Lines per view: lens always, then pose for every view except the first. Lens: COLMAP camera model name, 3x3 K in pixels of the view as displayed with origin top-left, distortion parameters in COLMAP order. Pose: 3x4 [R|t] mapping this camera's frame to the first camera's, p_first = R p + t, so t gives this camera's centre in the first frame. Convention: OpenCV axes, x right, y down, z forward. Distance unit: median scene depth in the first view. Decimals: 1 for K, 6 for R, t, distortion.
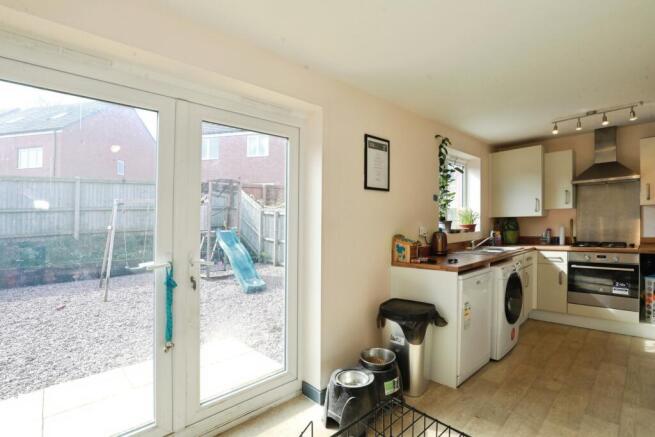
lens RADIAL K [[313.8, 0, 330.9], [0, 313.8, 214.0], [0, 0, 1]] dist [-0.001352, 0.000586]
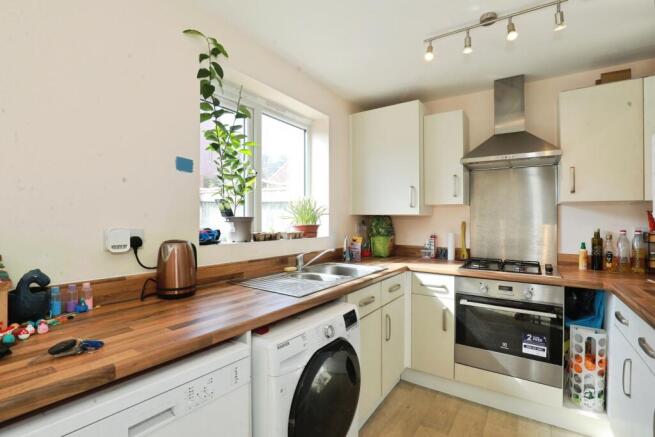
lens RADIAL K [[299.0, 0, 326.1], [0, 299.0, 187.5], [0, 0, 1]] dist [-0.003305, -0.000555]
pose [[0.981956, 0.054048, 0.181220, 0.394741], [-0.040562, 0.996181, -0.077314, 0.006122], [-0.184707, 0.068568, 0.980399, 0.468477]]
